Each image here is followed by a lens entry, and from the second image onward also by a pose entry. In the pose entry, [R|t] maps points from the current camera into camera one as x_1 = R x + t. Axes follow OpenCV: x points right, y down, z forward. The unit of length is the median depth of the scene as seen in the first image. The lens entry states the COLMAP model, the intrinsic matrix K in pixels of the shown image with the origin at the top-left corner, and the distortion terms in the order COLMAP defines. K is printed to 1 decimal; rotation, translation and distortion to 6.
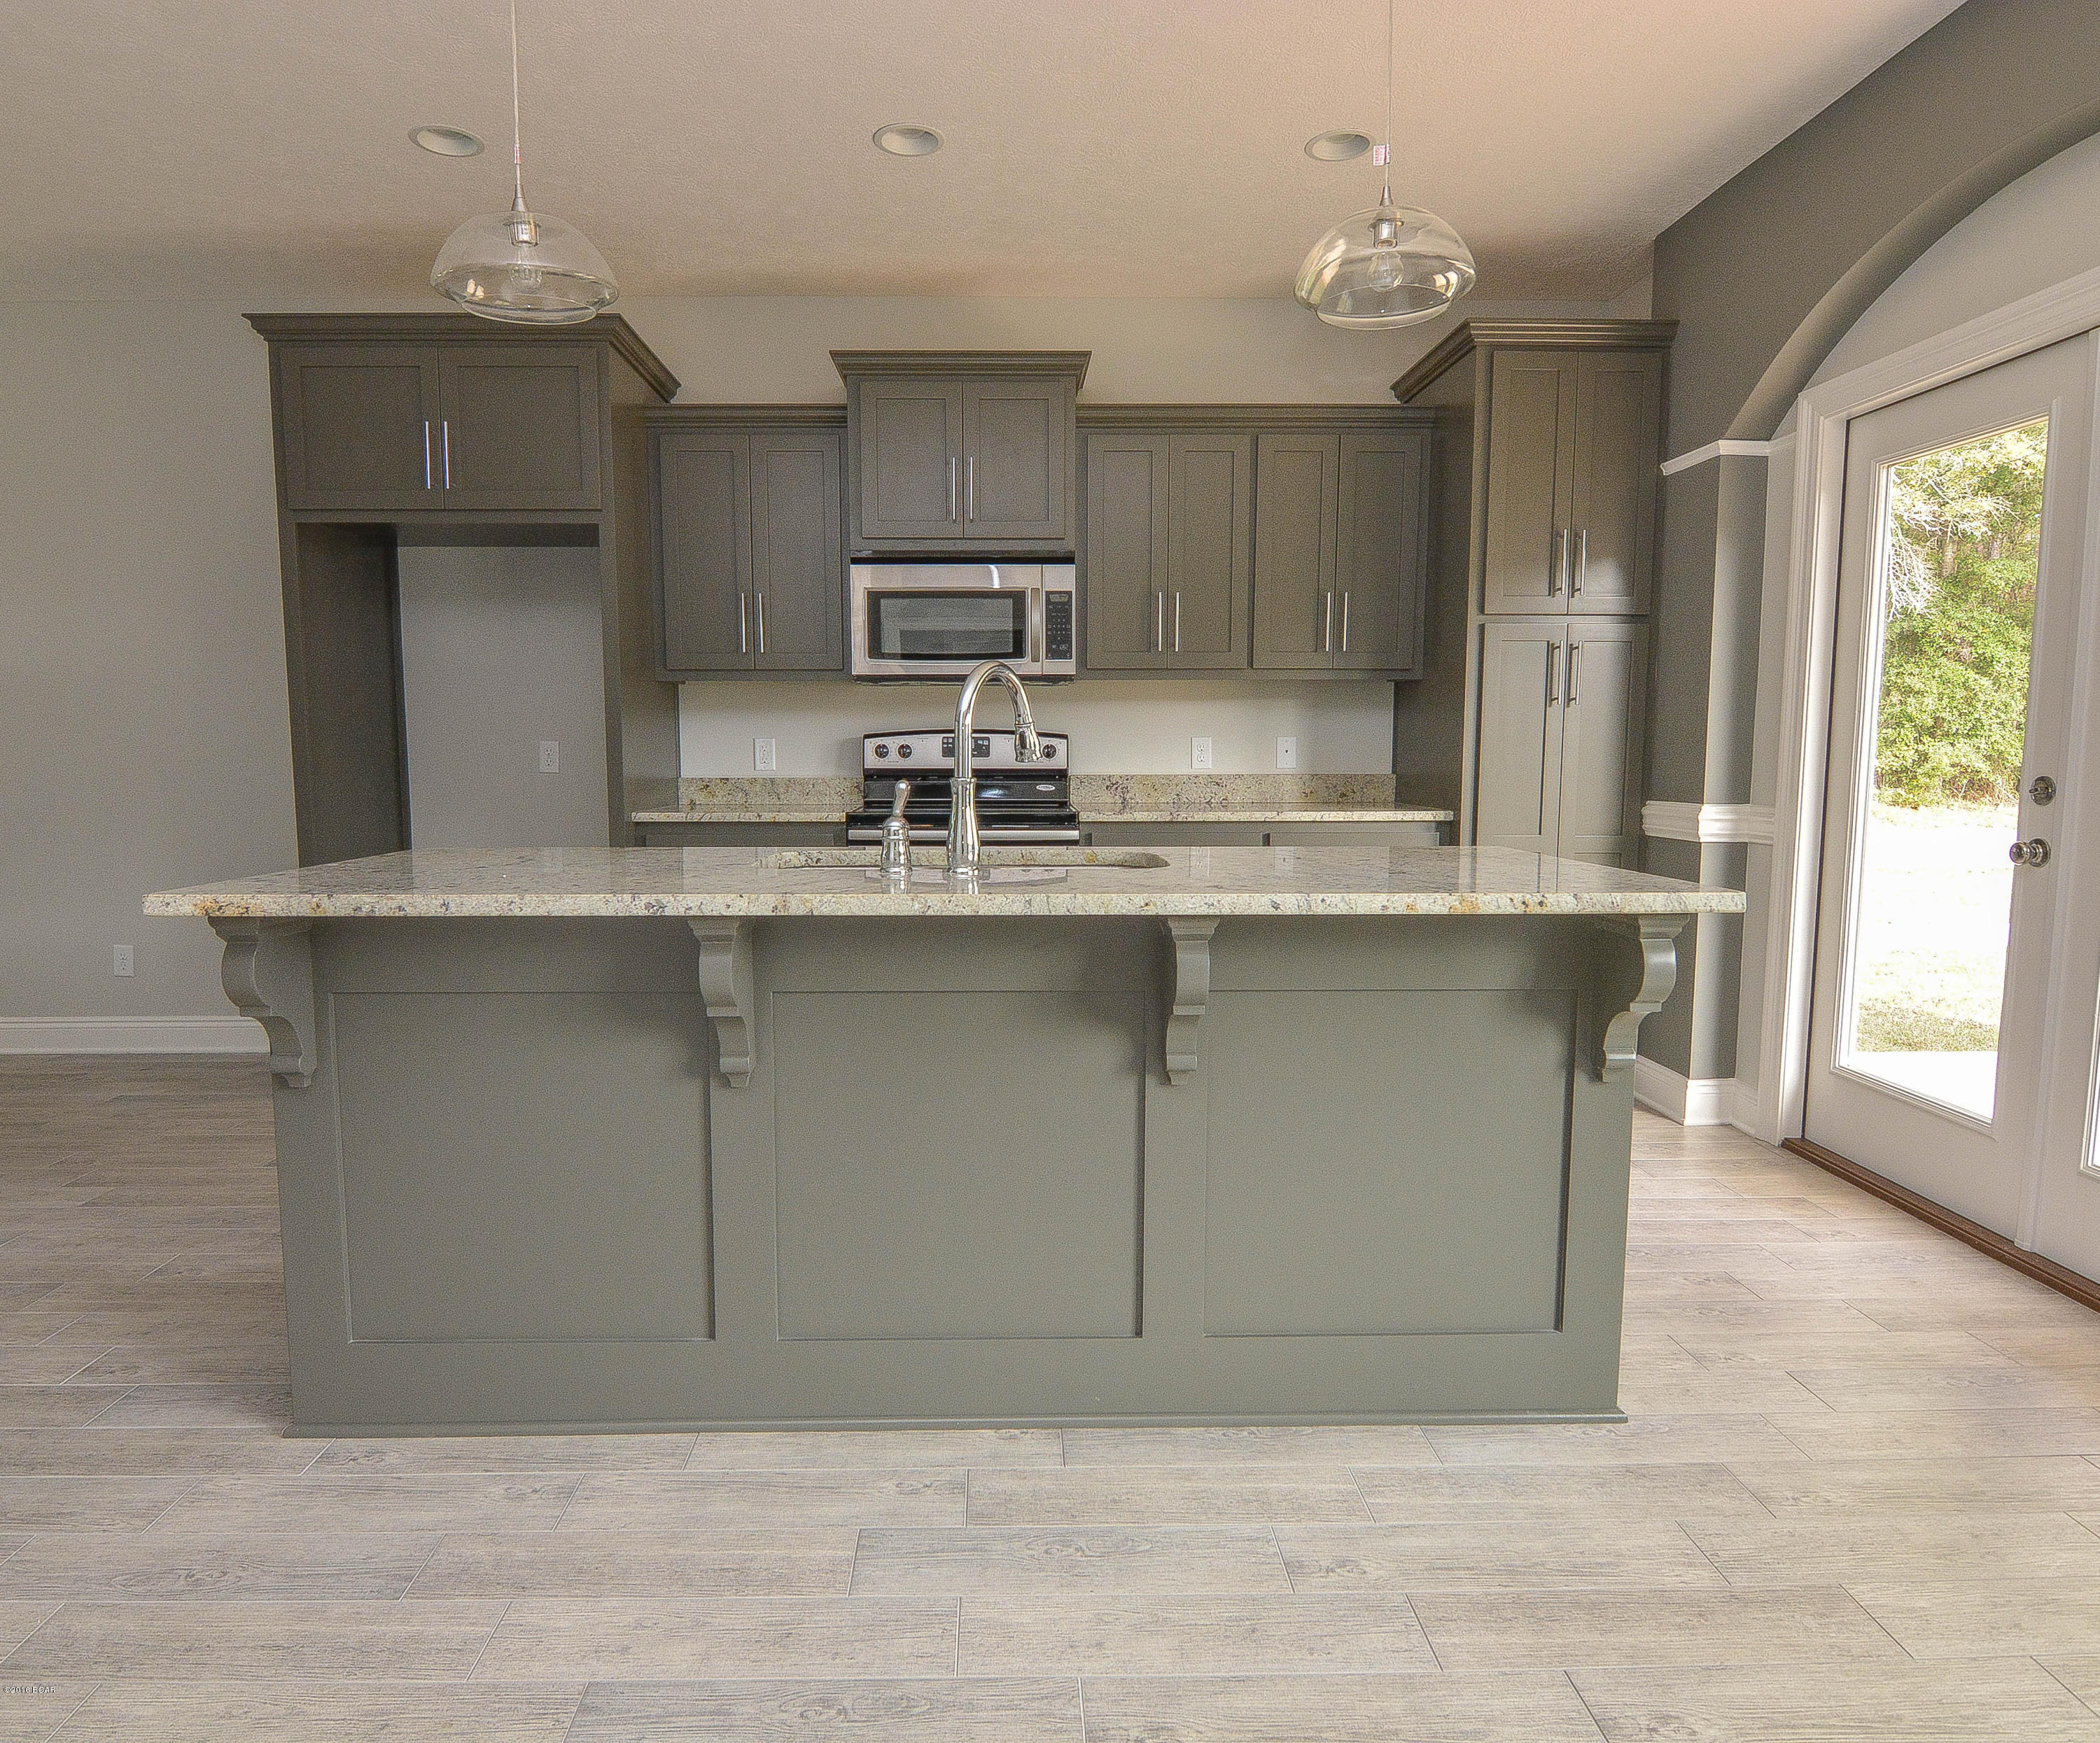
lens RADIAL K [[1276.3, 0, 1024.5], [0, 1276.3, 886.2], [0, 0, 1]] dist [-0.001850, -0.002905]
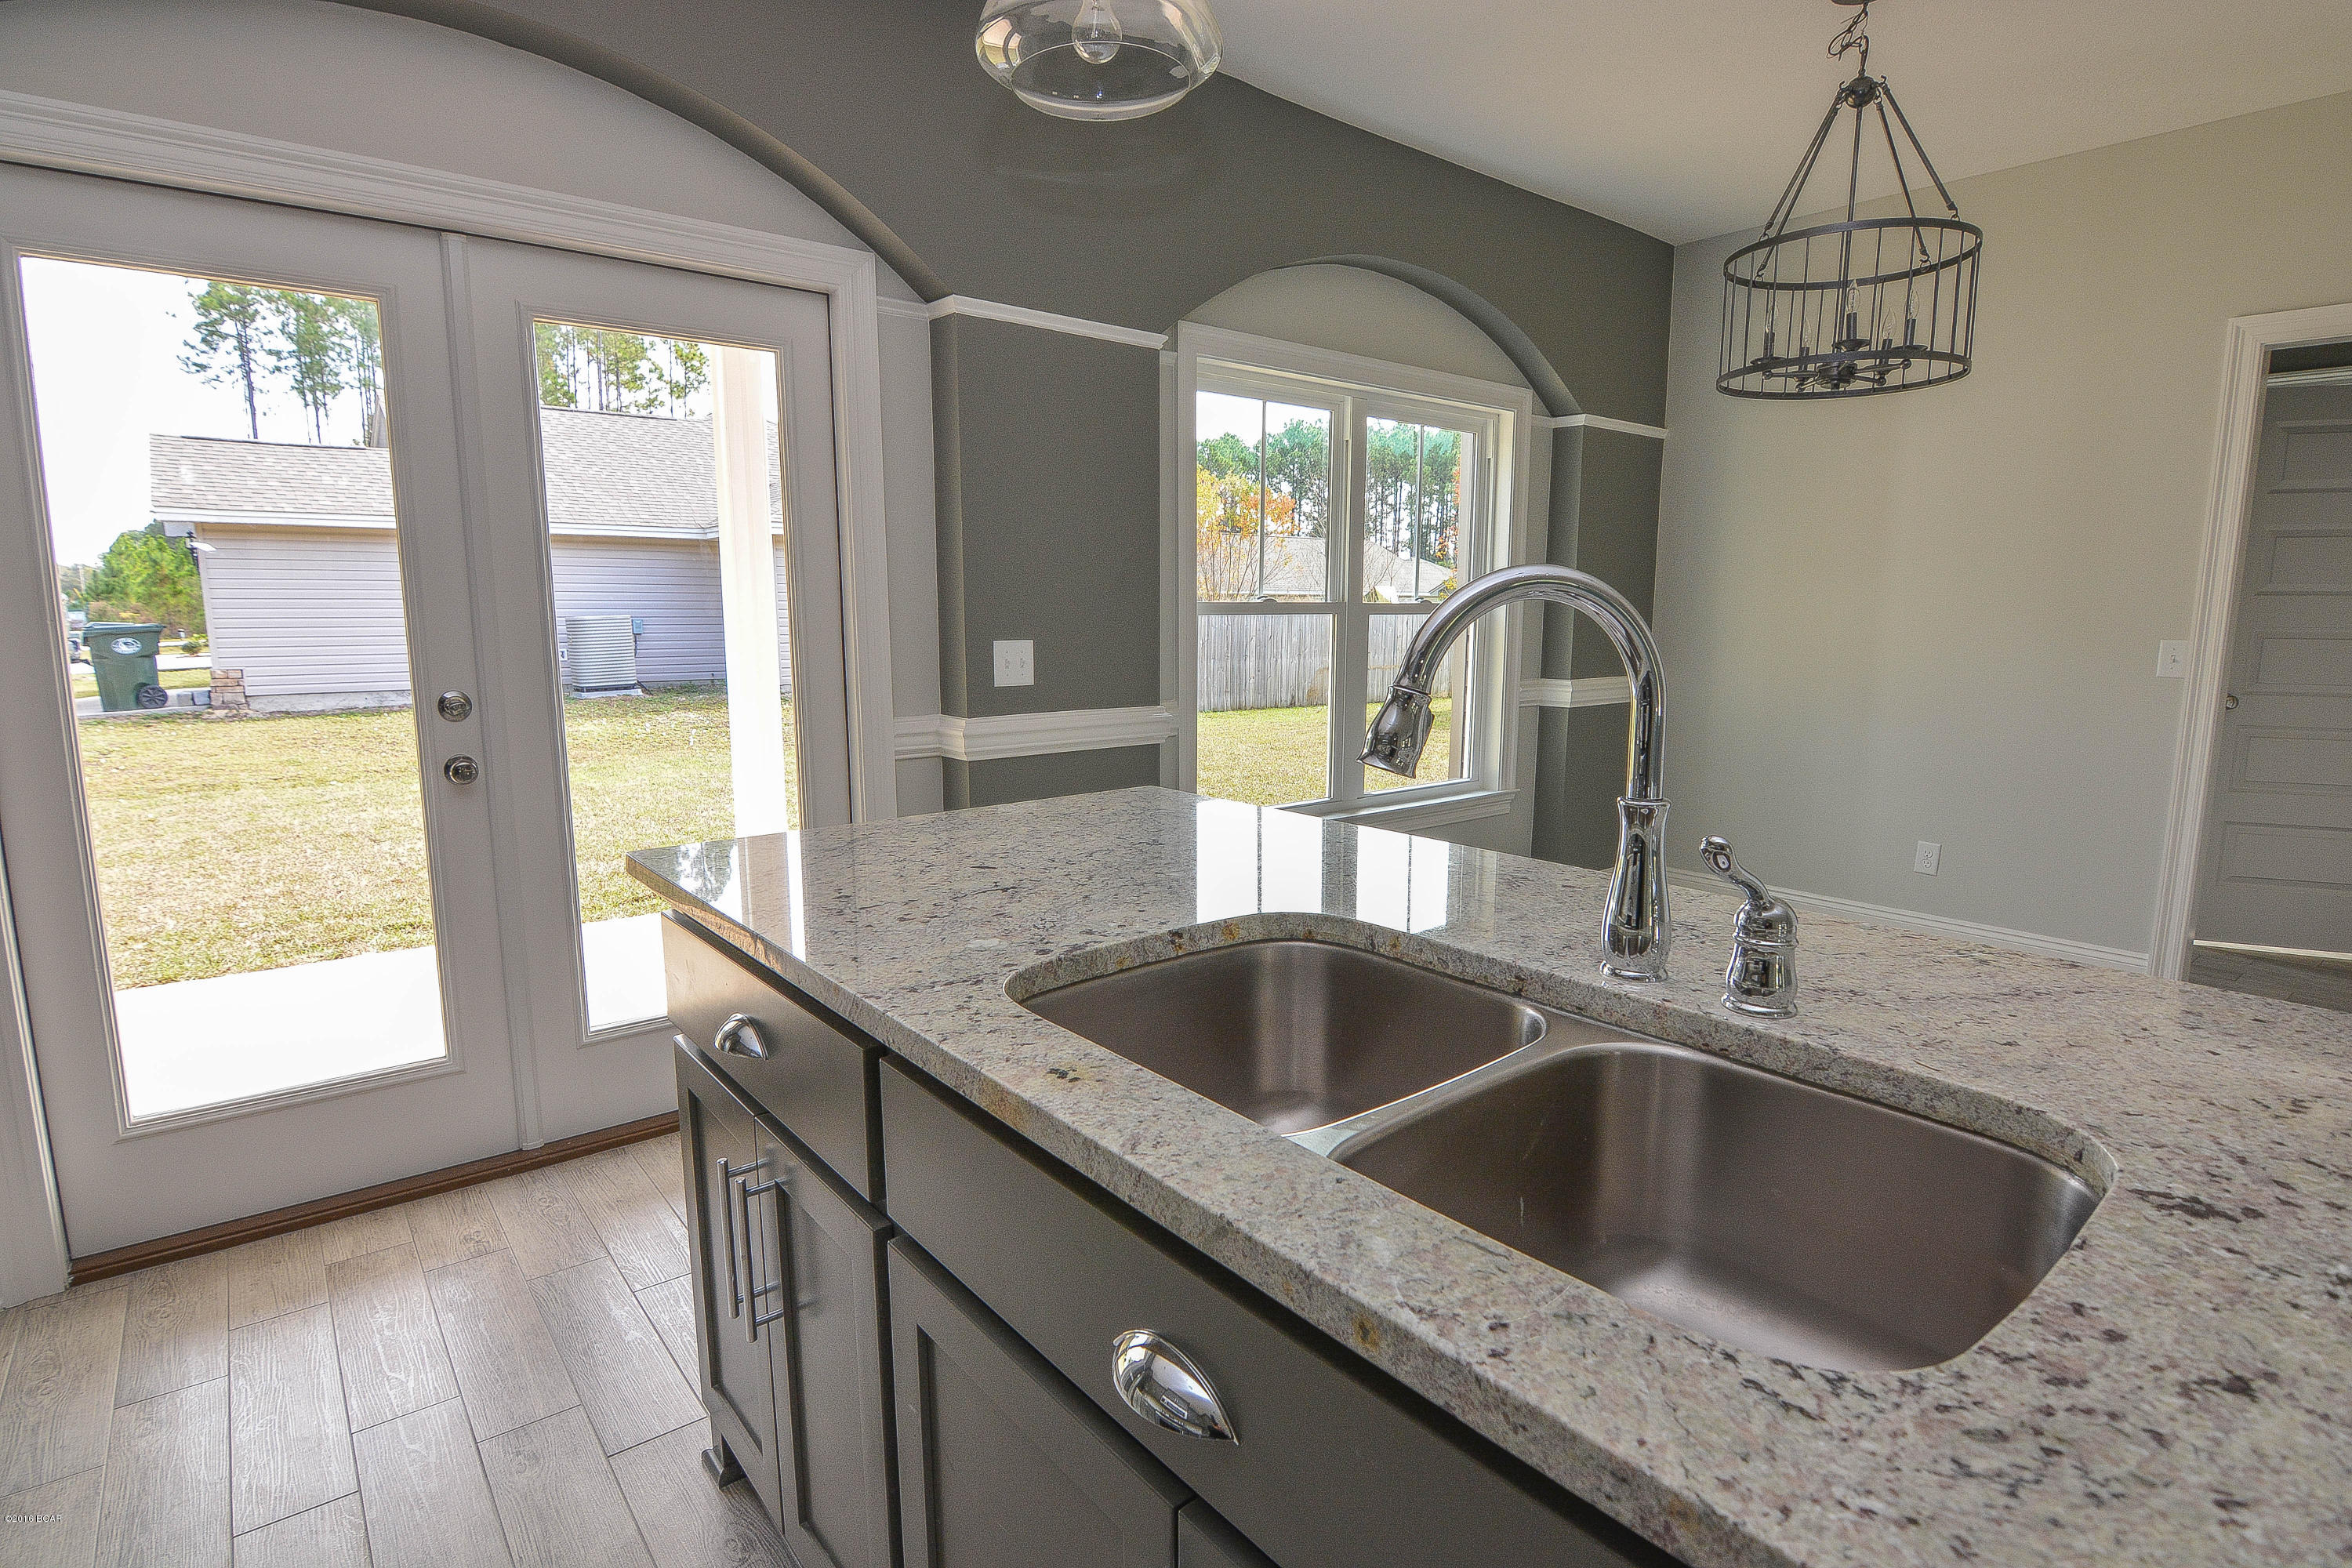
lens RADIAL K [[1176.7, 0, 1173.3], [0, 1176.7, 787.8], [0, 0, 1]] dist [-0.002357, -0.013911]
pose [[-0.610448, -0.120136, 0.782893, -0.156755], [0.087225, 0.972222, 0.217201, -0.107400], [-0.787239, 0.200877, -0.583012, 0.733047]]
